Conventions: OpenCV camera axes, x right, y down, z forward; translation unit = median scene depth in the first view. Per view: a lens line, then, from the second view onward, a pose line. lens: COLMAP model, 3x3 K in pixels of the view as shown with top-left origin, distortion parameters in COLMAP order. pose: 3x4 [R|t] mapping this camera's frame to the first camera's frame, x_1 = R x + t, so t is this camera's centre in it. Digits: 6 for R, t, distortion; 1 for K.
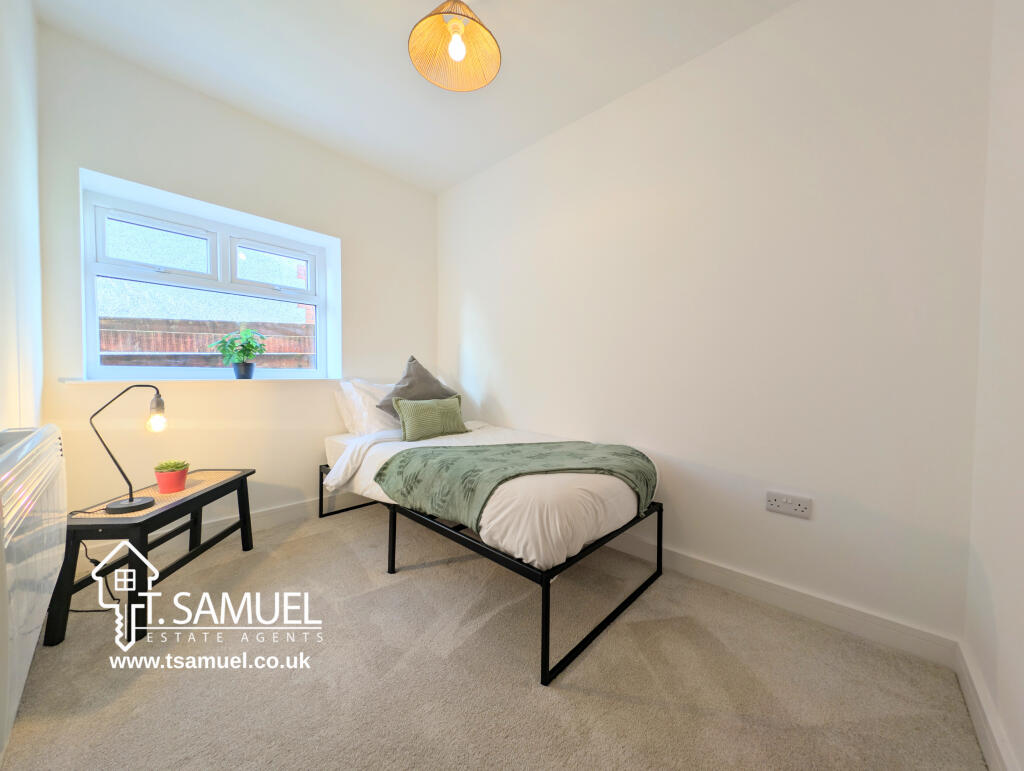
lens RADIAL K [[369.8, 0, 510.0], [0, 369.8, 386.1], [0, 0, 1]] dist [-0.000512, -0.000097]
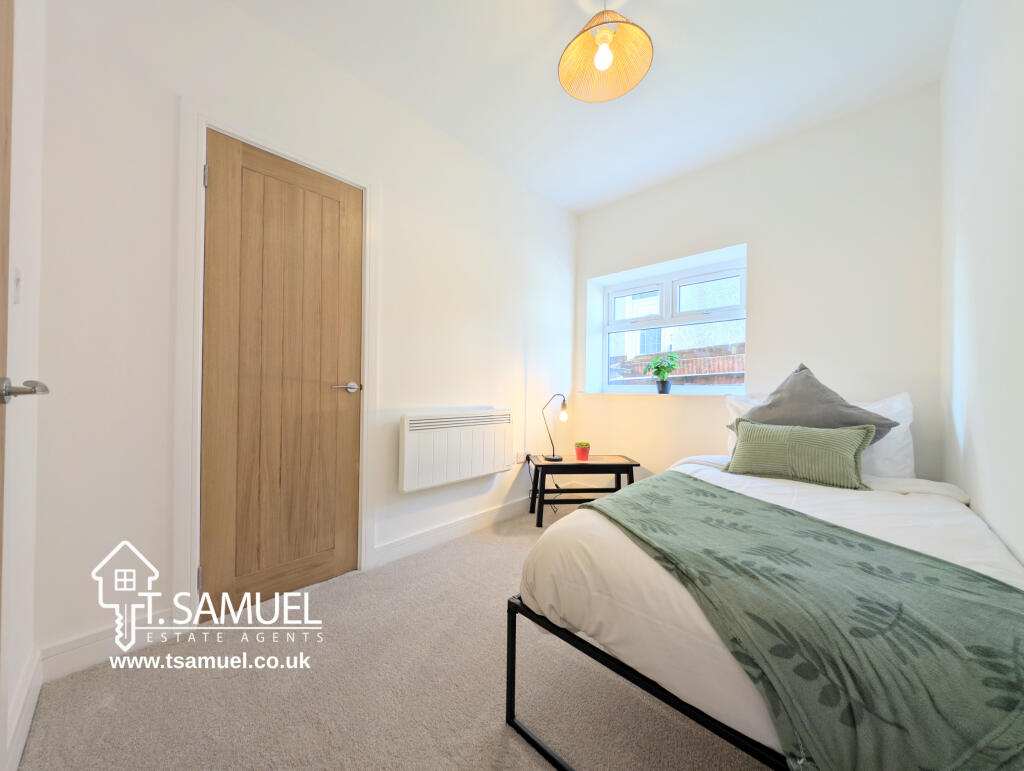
lens RADIAL K [[369.8, 0, 510.0], [0, 369.8, 386.1], [0, 0, 1]] dist [-0.000512, -0.000097]
pose [[-0.046615, -0.016403, -0.998778, 0.562004], [-0.044215, 0.998919, -0.014342, -0.004409], [0.997934, 0.043492, -0.047289, 0.554228]]
